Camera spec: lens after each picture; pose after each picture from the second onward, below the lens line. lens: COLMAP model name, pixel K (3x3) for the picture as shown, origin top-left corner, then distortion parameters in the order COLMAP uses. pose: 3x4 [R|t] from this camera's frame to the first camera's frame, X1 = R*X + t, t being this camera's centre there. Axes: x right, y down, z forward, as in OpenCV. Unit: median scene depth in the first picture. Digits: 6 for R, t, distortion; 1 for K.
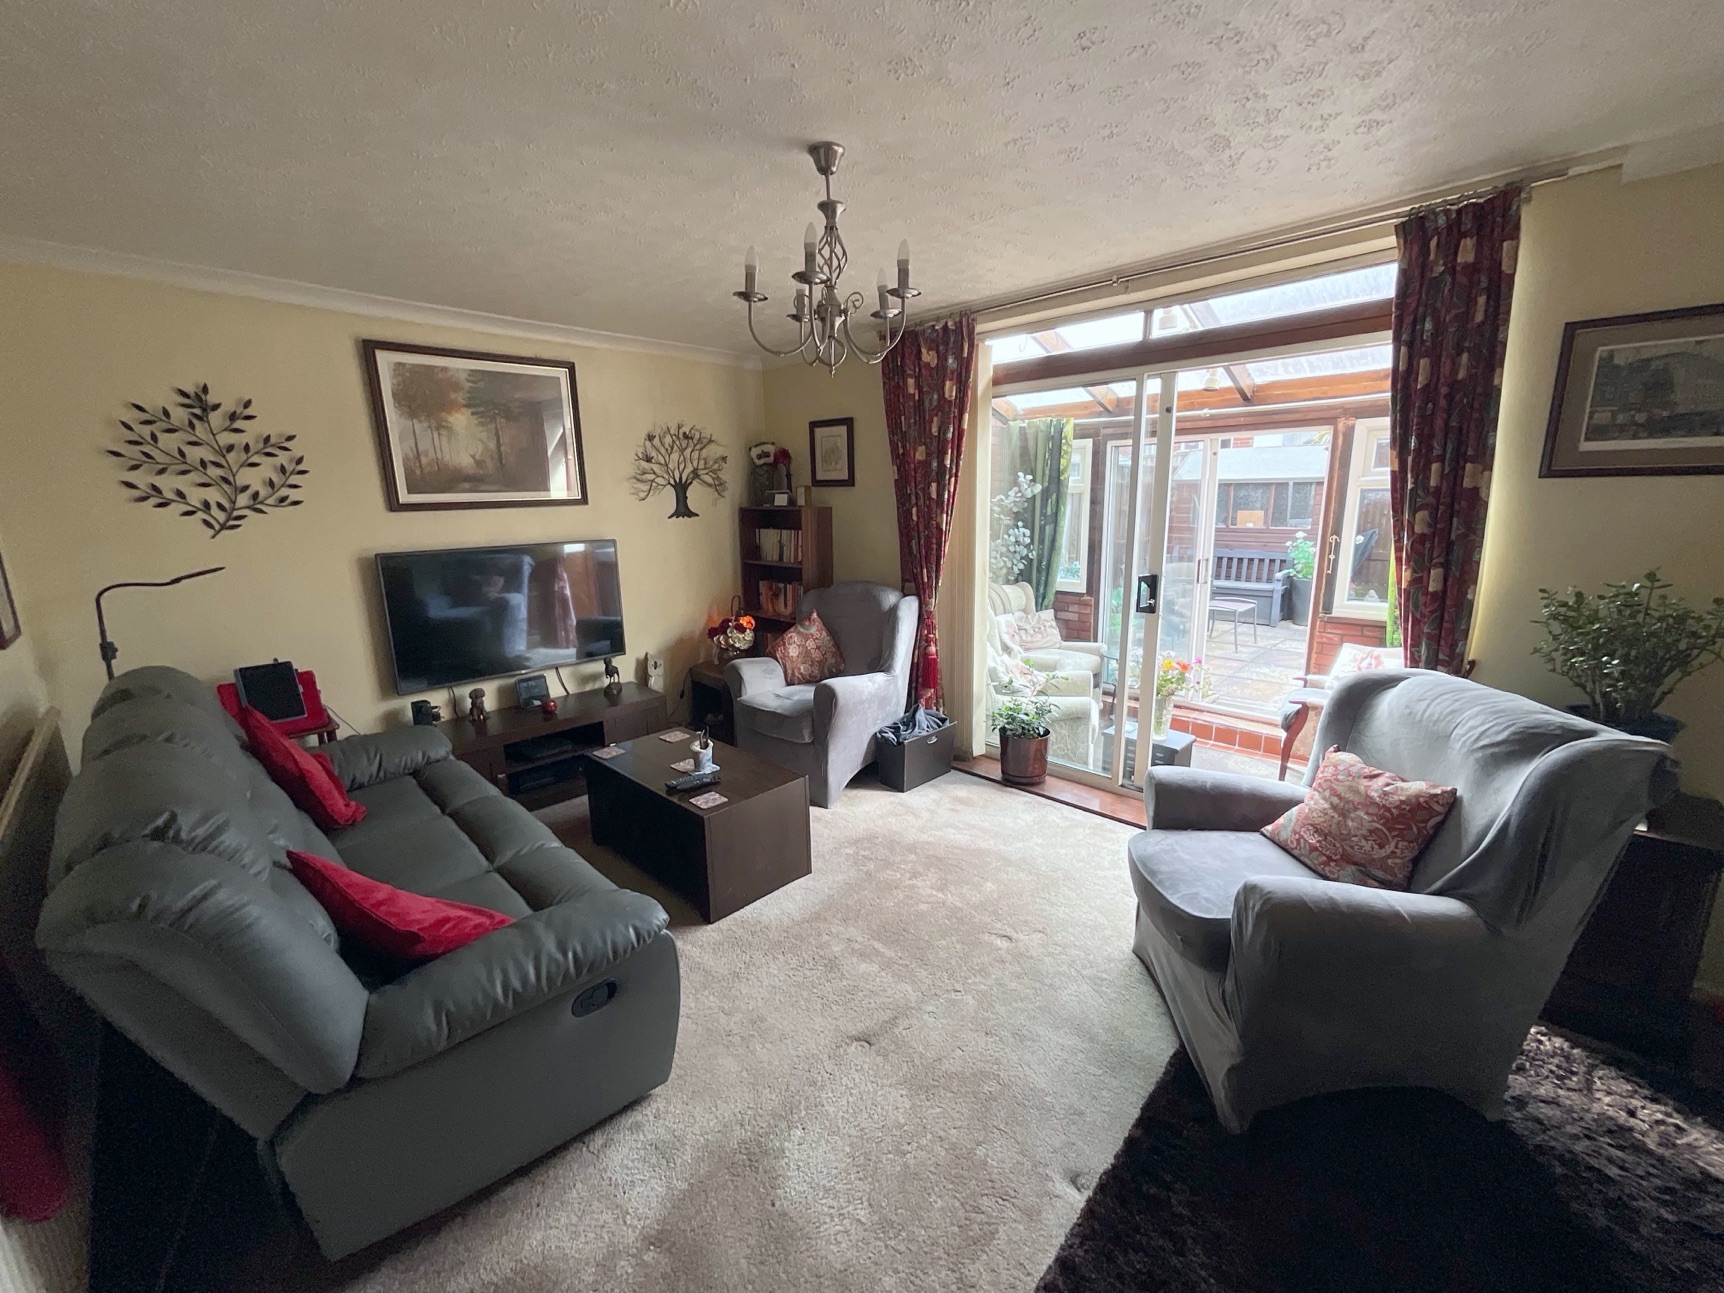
lens RADIAL K [[698.3, 0, 862.2], [0, 698.3, 642.6], [0, 0, 1]] dist [-0.007144, 0.002125]
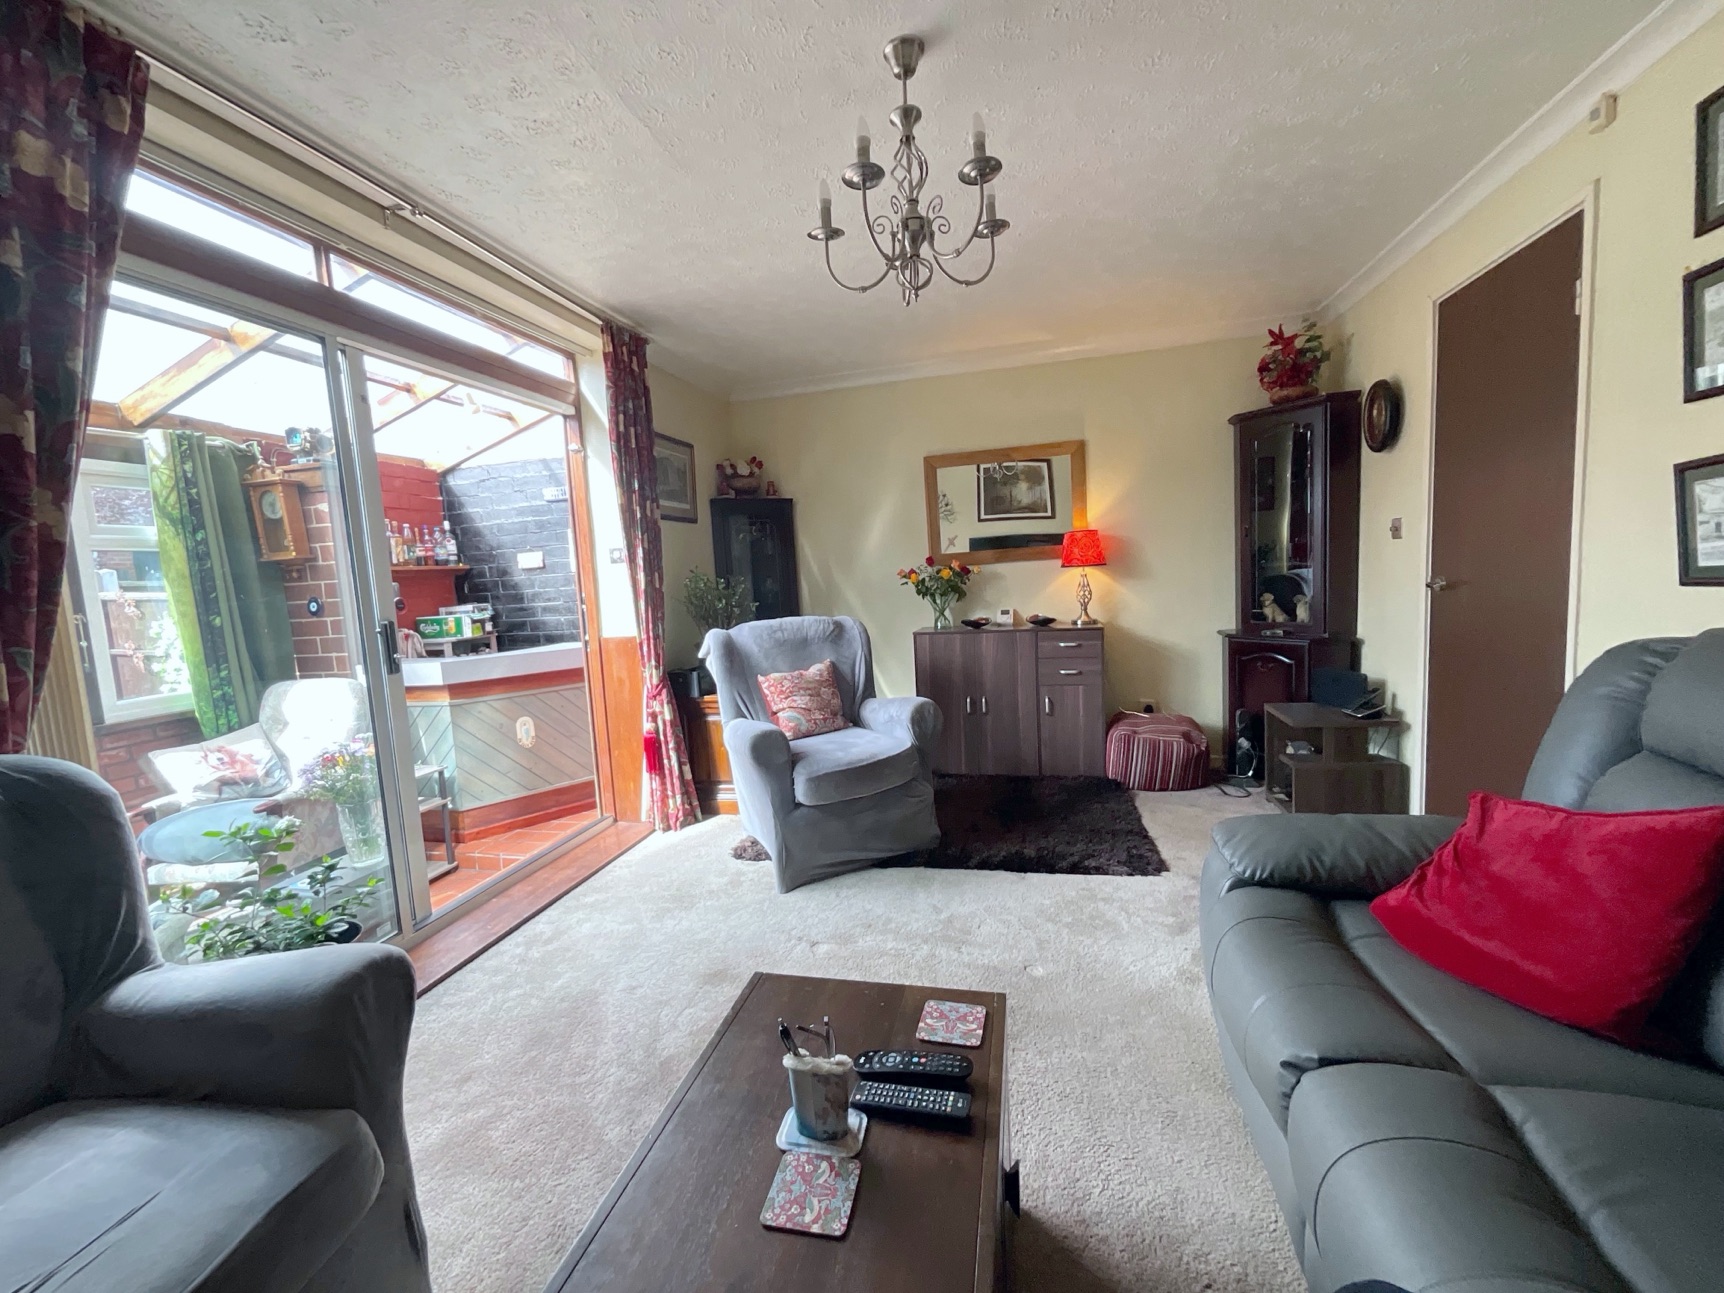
lens RADIAL K [[698.3, 0, 859.4], [0, 698.3, 651.2], [0, 0, 1]] dist [-0.007144, 0.002125]
pose [[-0.508685, -0.046975, 0.859670, -0.420050], [0.239393, 0.951417, 0.193642, -0.081894], [-0.827001, 0.304302, -0.472726, 0.867417]]
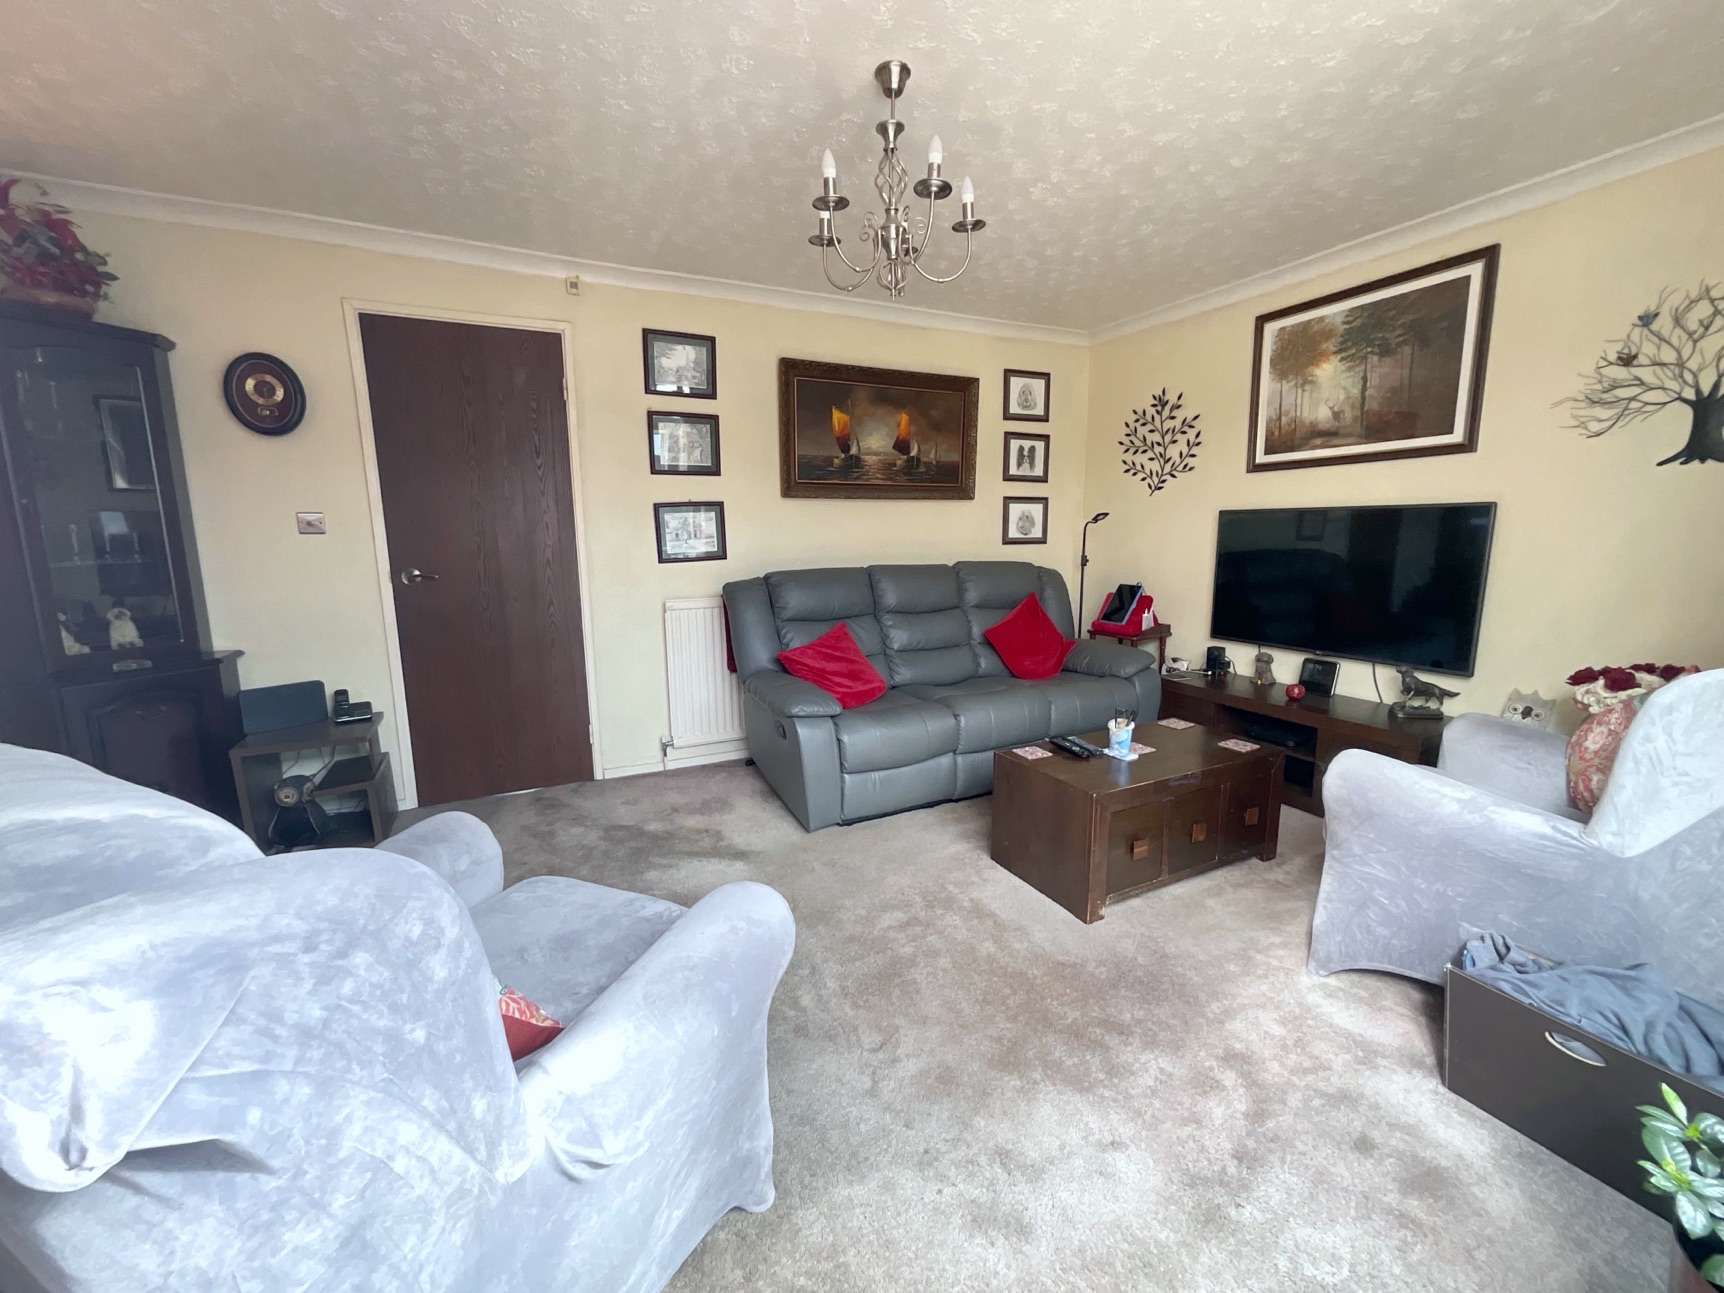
lens RADIAL K [[698.3, 0, 860.2], [0, 698.3, 644.1], [0, 0, 1]] dist [-0.007144, 0.002125]
pose [[-0.332464, 0.172693, -0.927170, 0.527694], [-0.181224, 0.953075, 0.242501, -0.078895], [0.925541, 0.248649, -0.285567, 0.738840]]
